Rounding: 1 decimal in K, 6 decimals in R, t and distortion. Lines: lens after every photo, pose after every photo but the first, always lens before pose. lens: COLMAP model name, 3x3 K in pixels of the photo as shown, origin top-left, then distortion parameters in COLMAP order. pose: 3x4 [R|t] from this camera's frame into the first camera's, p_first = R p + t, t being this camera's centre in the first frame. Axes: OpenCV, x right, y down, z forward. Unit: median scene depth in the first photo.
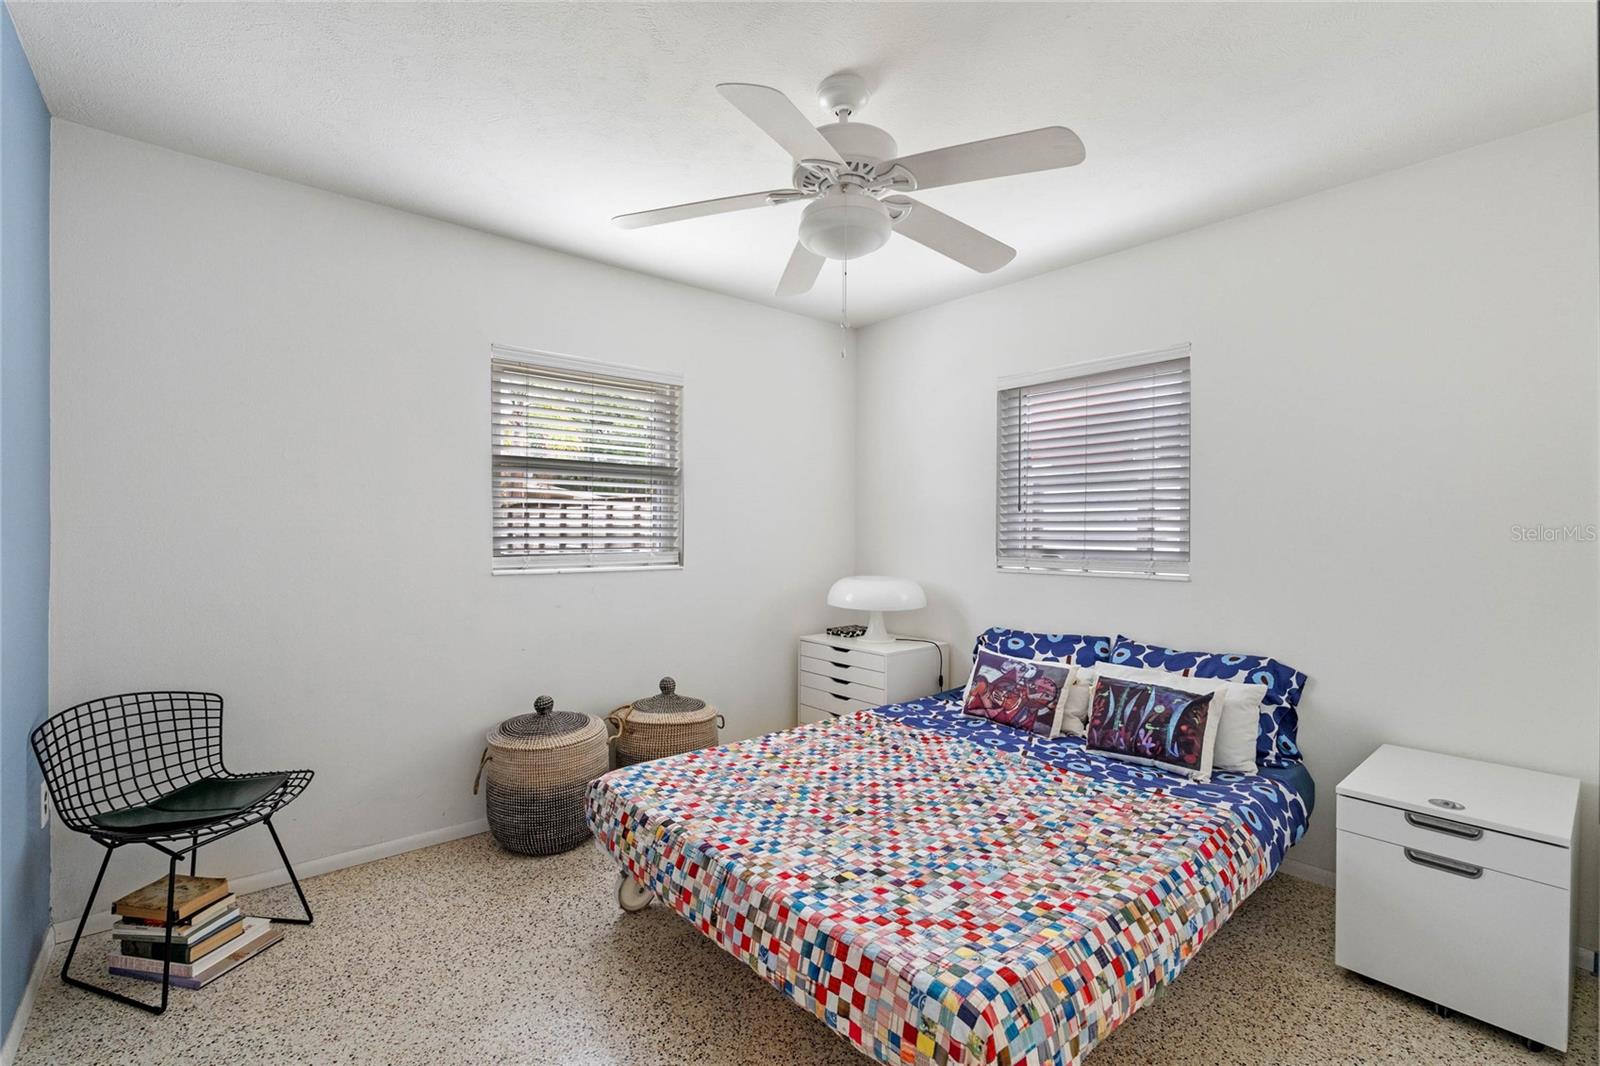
lens RADIAL K [[710.3, 0, 799.2], [0, 710.3, 532.9], [0, 0, 1]] dist [-0.003750, 0.000760]
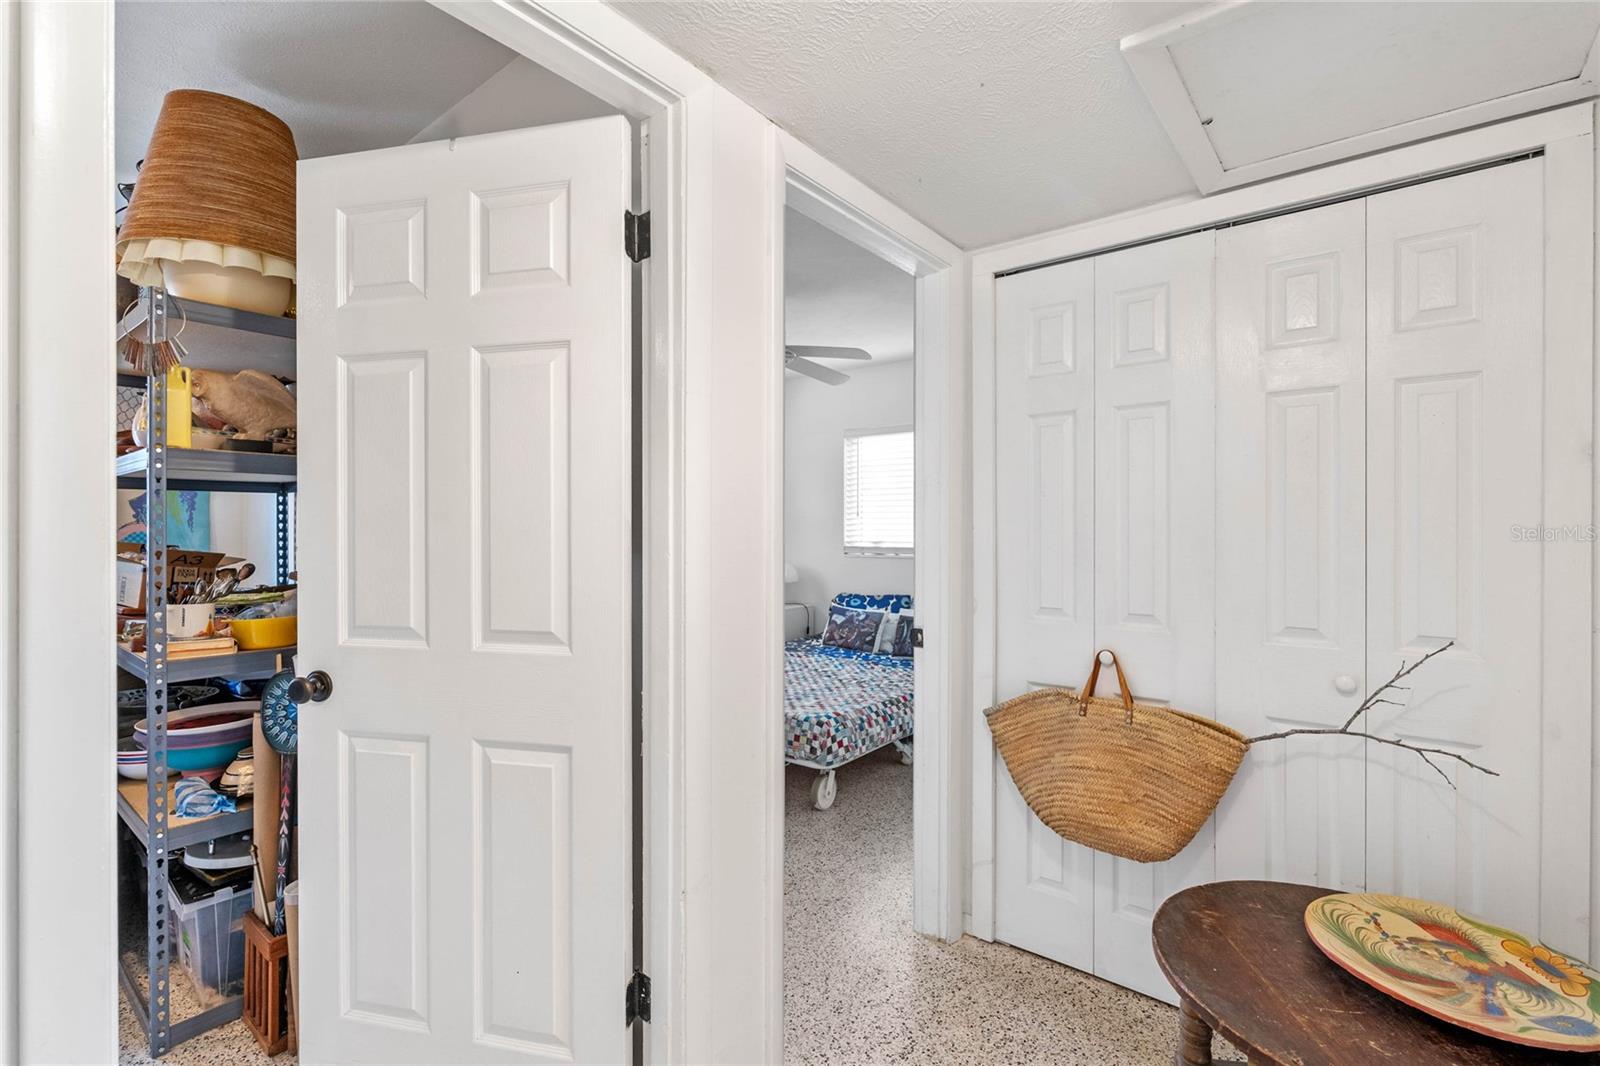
lens RADIAL K [[710.3, 0, 801.6], [0, 710.3, 528.3], [0, 0, 1]] dist [-0.003750, 0.000760]
pose [[0.982135, 0.001597, 0.188170, -0.126202], [-0.000775, 0.999990, -0.004439, 0.001498], [-0.188175, 0.004214, 0.982126, -0.614301]]
